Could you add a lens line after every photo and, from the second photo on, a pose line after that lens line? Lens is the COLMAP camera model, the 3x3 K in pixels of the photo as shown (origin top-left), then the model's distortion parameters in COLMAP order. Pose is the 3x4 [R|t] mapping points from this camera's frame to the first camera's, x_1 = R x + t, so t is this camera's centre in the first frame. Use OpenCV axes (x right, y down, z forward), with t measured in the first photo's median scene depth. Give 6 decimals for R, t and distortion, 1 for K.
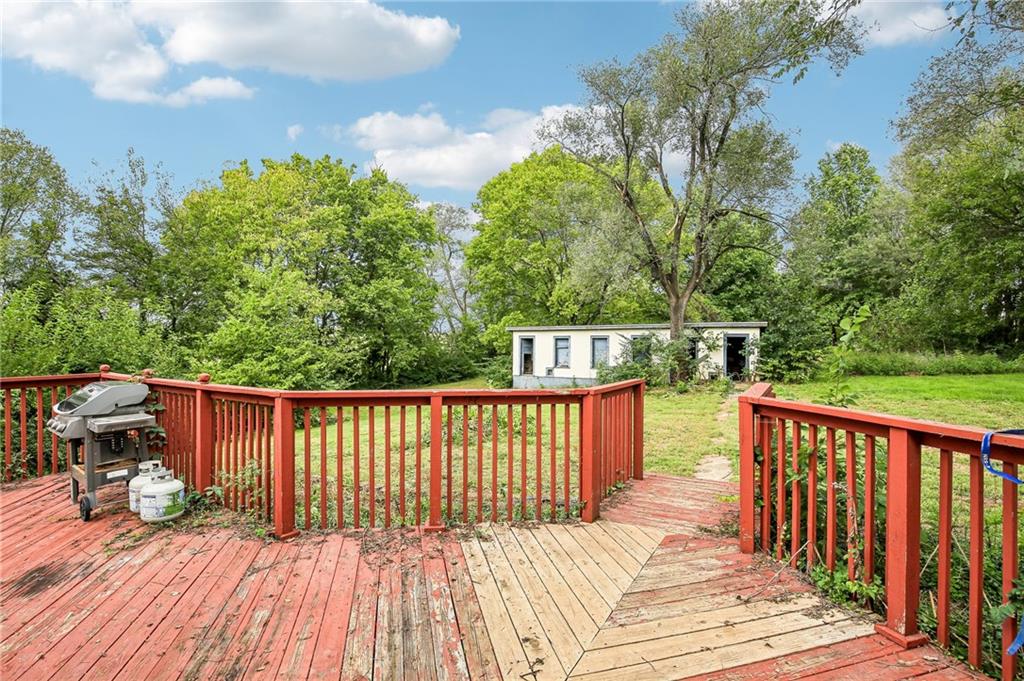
lens RADIAL K [[477.2, 0, 514.4], [0, 477.2, 342.4], [0, 0, 1]] dist [-0.023208, 0.002716]
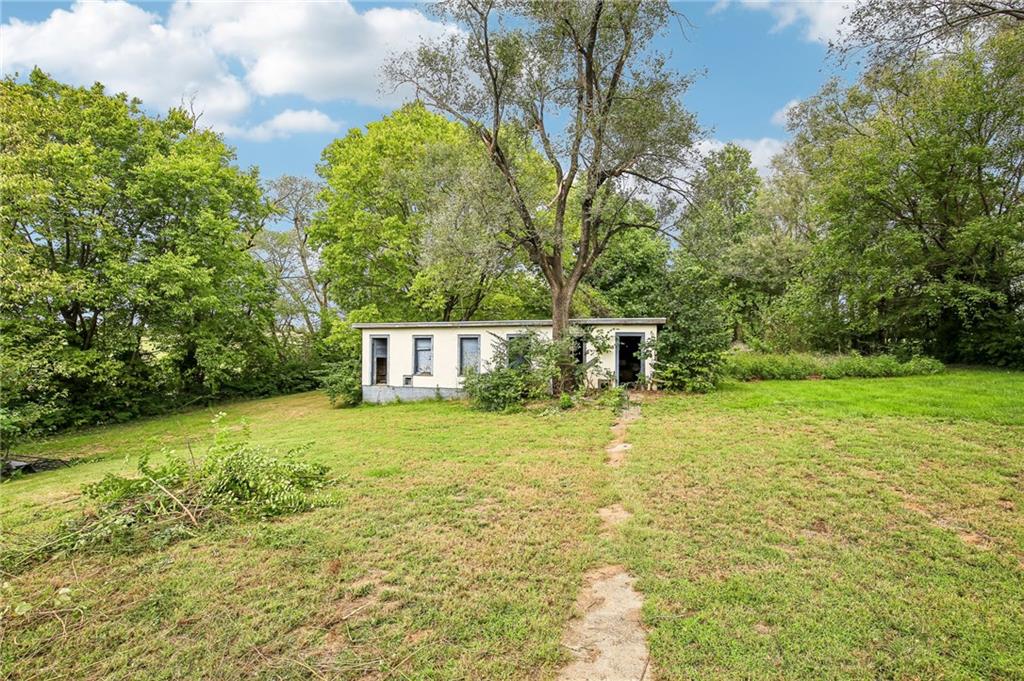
lens RADIAL K [[477.2, 0, 510.0], [0, 477.2, 340.1], [0, 0, 1]] dist [-0.023208, 0.002716]
pose [[0.979473, -0.000257, 0.201575, 0.088567], [0.001415, 0.999983, -0.005603, -0.000404], [-0.201571, 0.005774, 0.979457, 0.212806]]
